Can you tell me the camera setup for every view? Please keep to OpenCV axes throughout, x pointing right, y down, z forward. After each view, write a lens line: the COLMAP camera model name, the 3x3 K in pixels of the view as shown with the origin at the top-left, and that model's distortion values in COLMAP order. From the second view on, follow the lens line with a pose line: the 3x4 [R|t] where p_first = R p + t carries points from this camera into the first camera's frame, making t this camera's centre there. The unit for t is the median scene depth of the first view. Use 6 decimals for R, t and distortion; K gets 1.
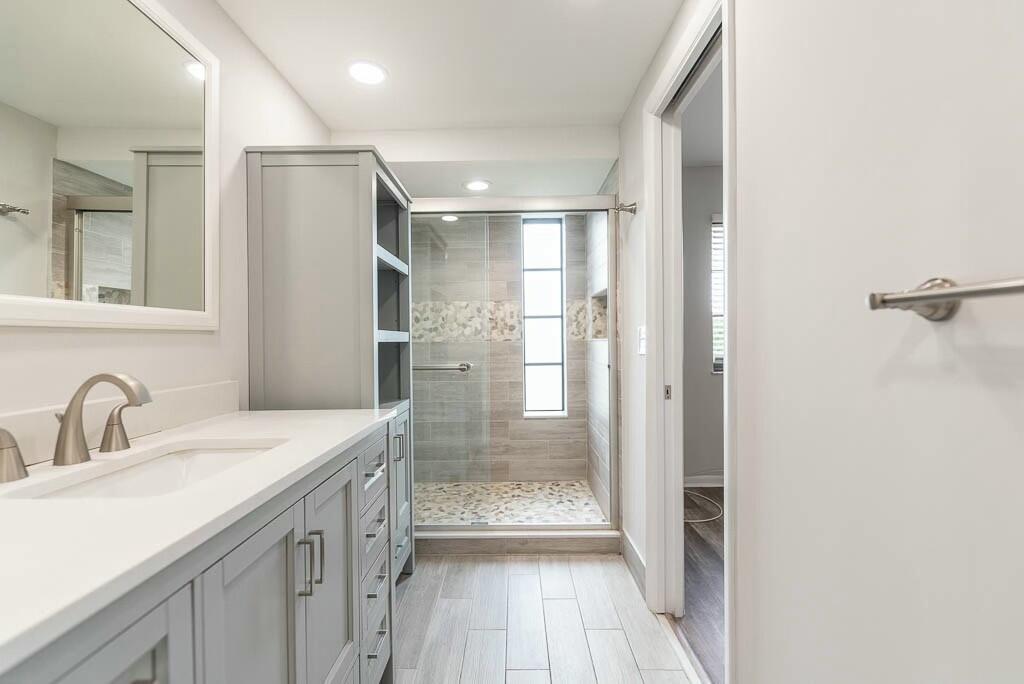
lens RADIAL K [[440.0, 0, 512.0], [0, 440.0, 341.5], [0, 0, 1]] dist [-0.000517, 0.001213]
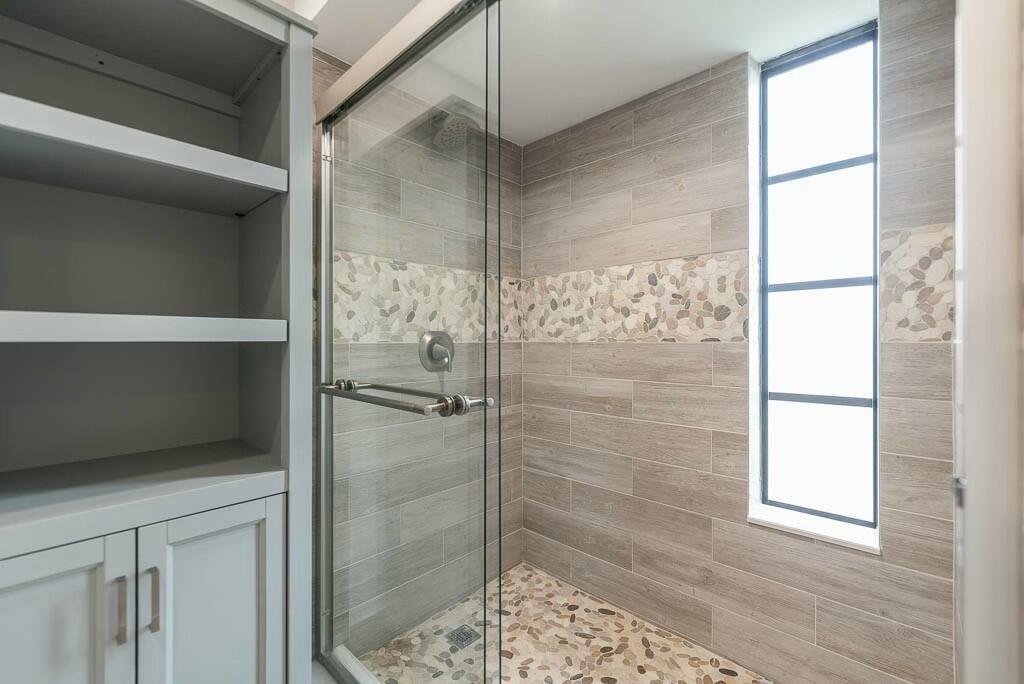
lens RADIAL K [[440.0, 0, 508.7], [0, 440.0, 340.0], [0, 0, 1]] dist [-0.000517, 0.001213]
pose [[0.731655, 0.009651, -0.681606, 0.147006], [-0.009388, 0.999948, 0.004081, -0.003148], [0.681610, 0.003414, 0.731708, 0.522228]]
